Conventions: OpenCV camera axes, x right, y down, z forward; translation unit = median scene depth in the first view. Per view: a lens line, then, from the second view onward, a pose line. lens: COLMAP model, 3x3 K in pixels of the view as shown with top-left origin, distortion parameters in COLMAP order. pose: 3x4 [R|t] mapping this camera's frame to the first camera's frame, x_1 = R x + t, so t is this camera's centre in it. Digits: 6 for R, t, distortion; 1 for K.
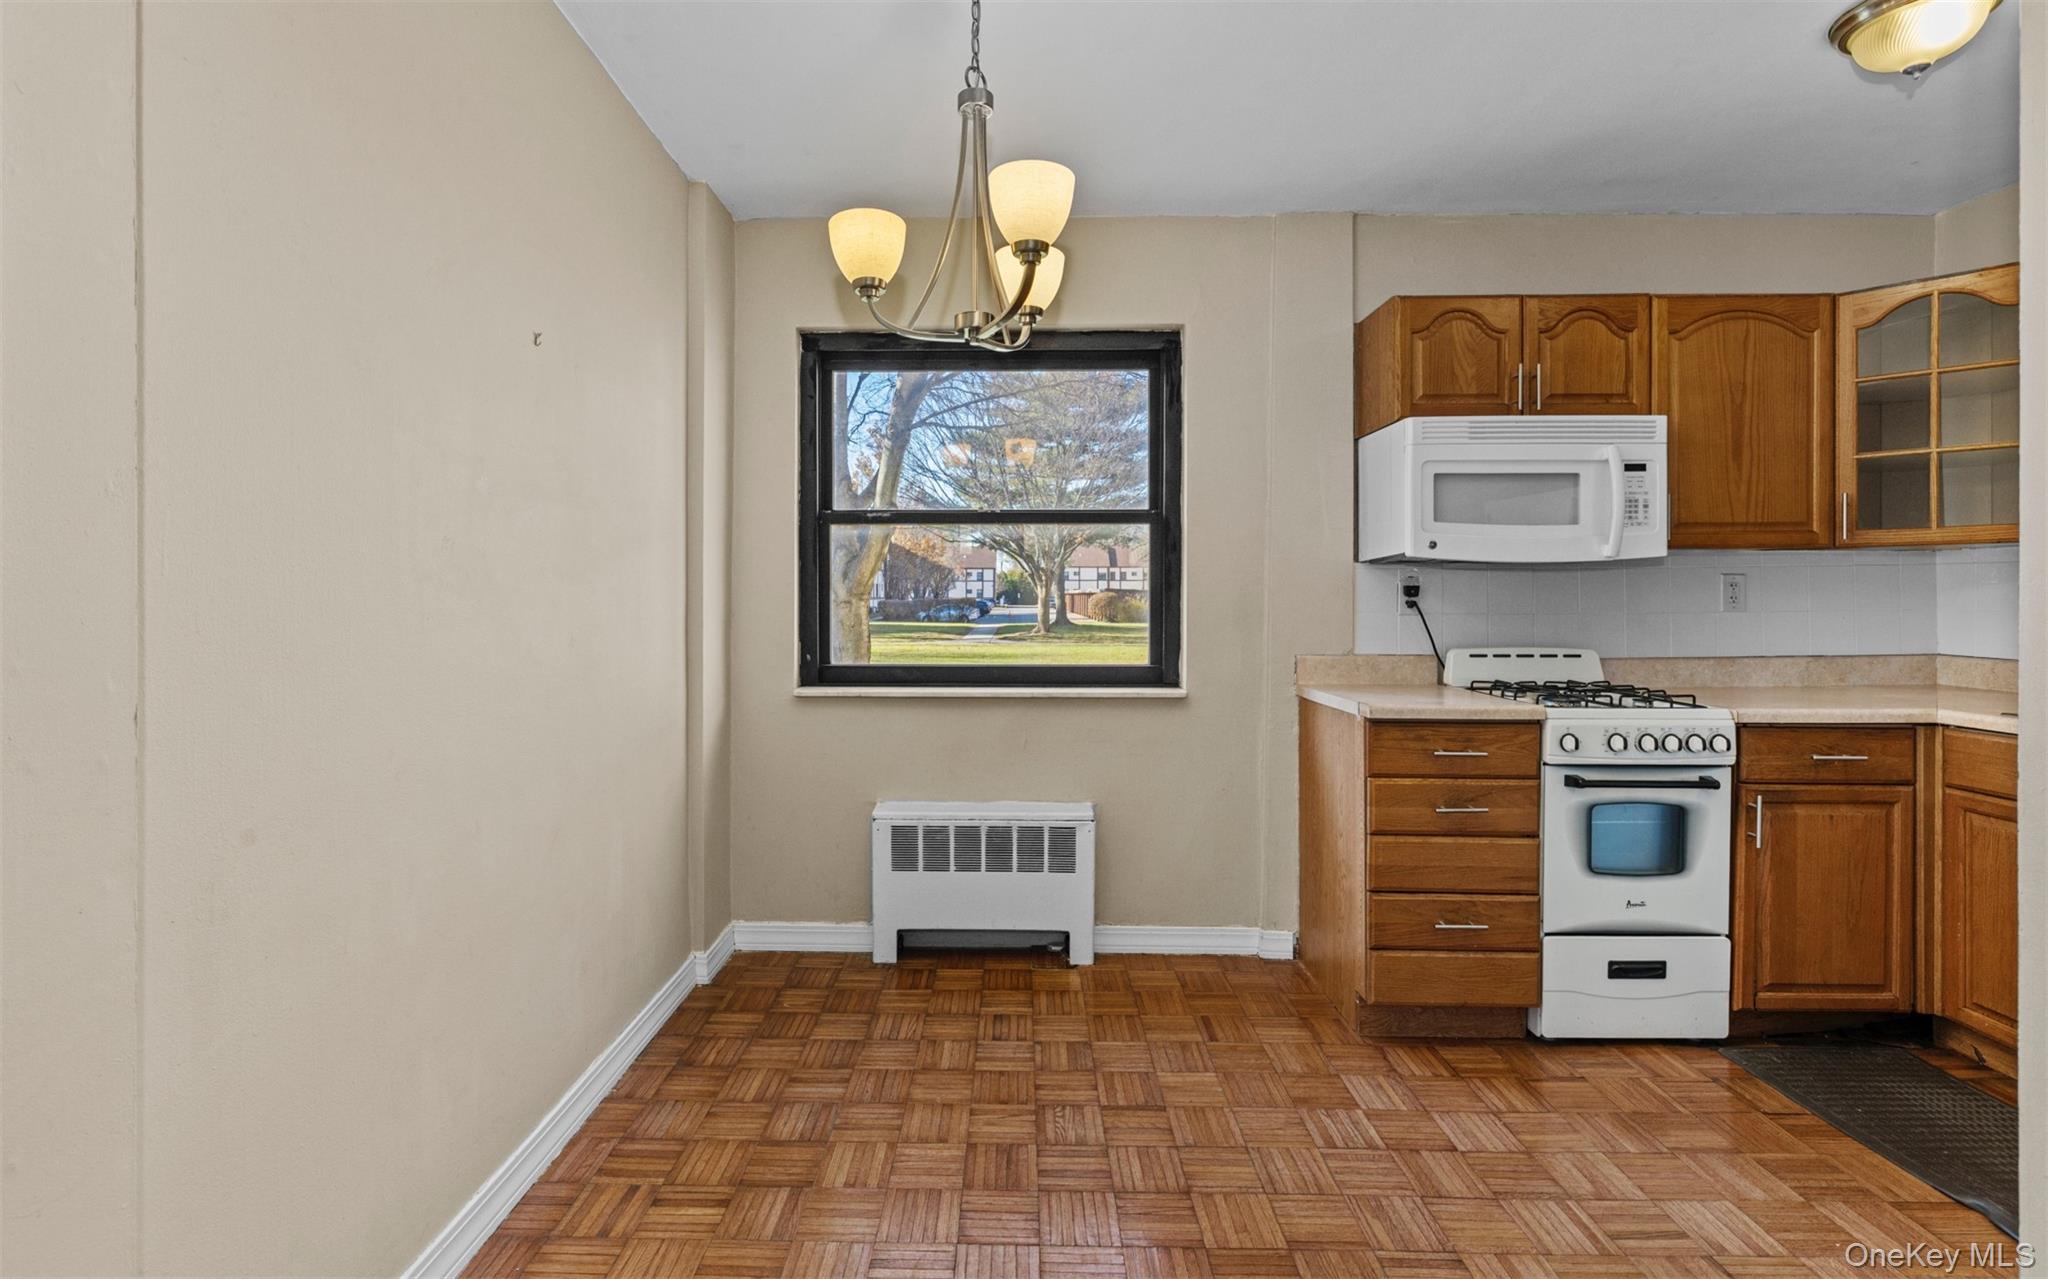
lens RADIAL K [[882.2, 0, 1020.4], [0, 882.2, 597.9], [0, 0, 1]] dist [-0.000317, 0.000207]
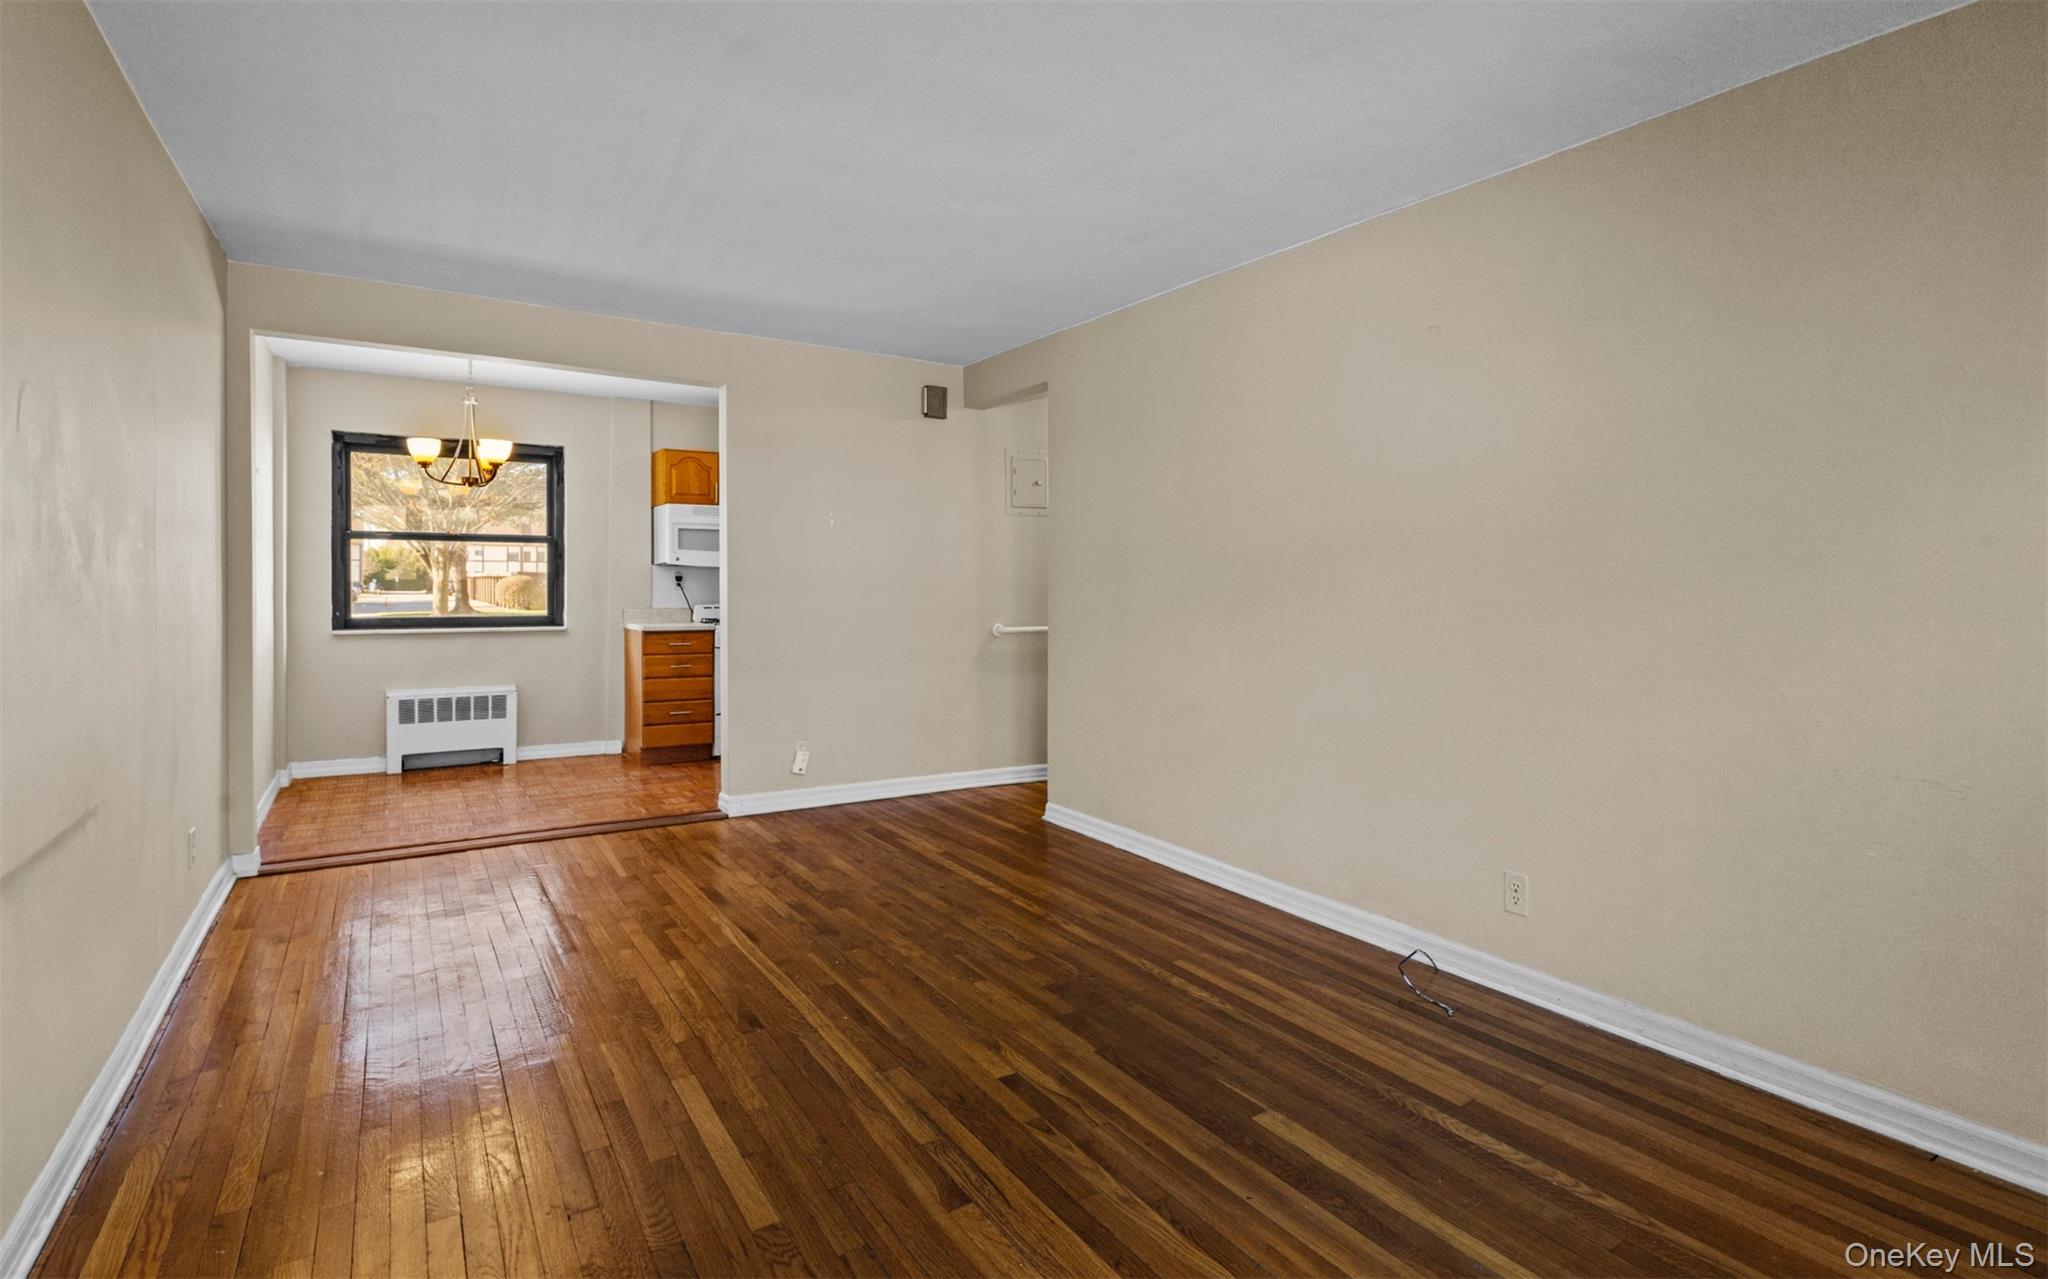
lens RADIAL K [[935.0, 0, 976.6], [0, 935.0, 591.3], [0, 0, 1]] dist [-0.000663, -0.000166]
pose [[0.851291, -0.003111, 0.524685, -0.156173], [-0.001661, 0.999961, 0.008625, 0.002779], [-0.524692, -0.008213, 0.851253, -1.508276]]
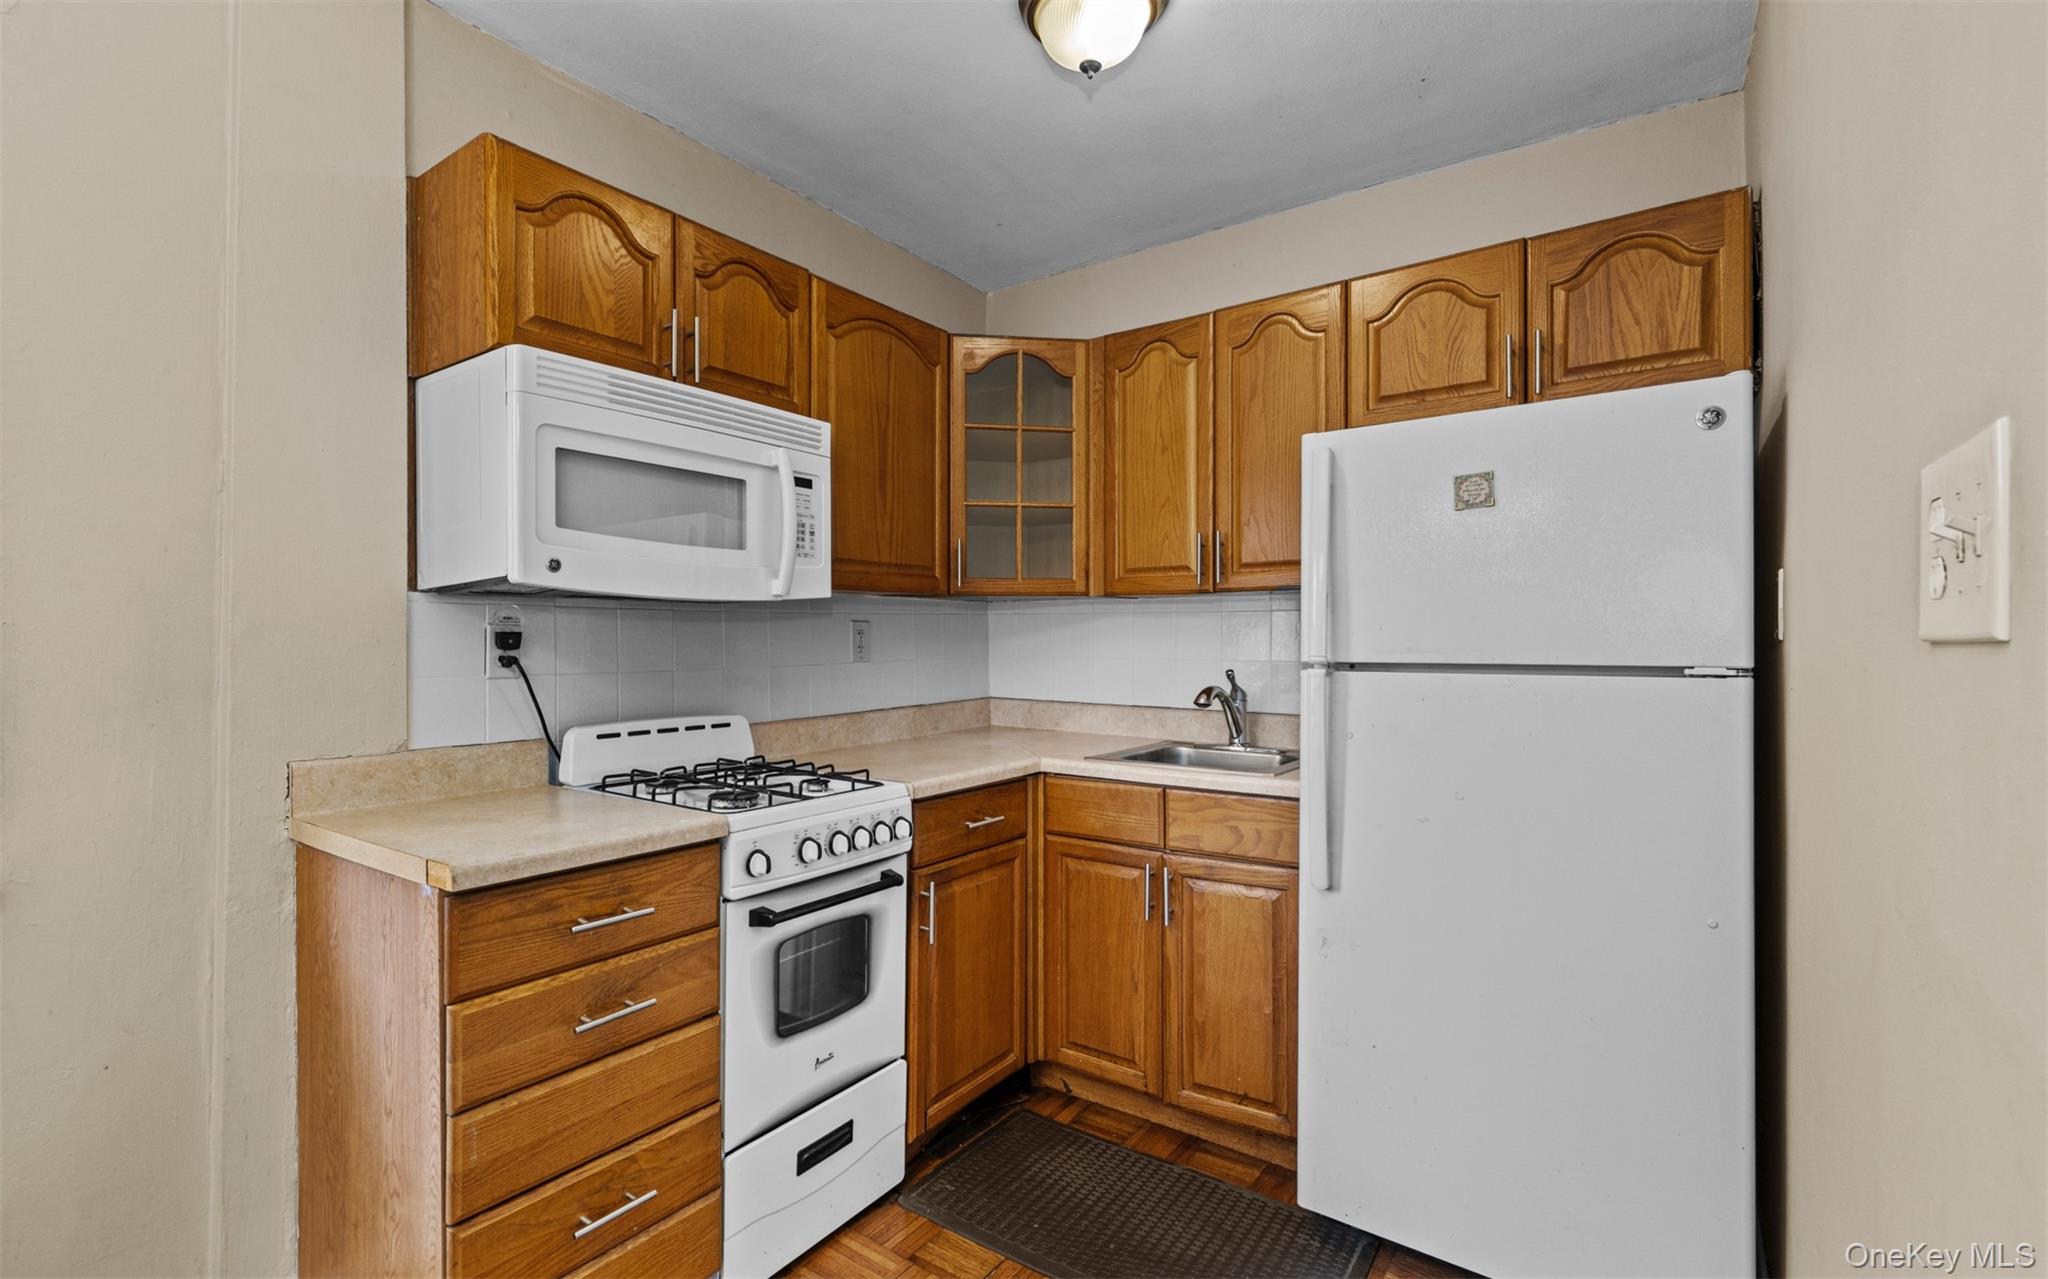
lens RADIAL K [[914.6, 0, 960.2], [0, 914.6, 641.1], [0, 0, 1]] dist [-0.000793, -0.000128]
pose [[0.606468, -0.002432, 0.795104, 0.137373], [0.002909, 0.999995, 0.000841, -0.007833], [-0.795103, 0.001803, 0.606472, 0.396576]]
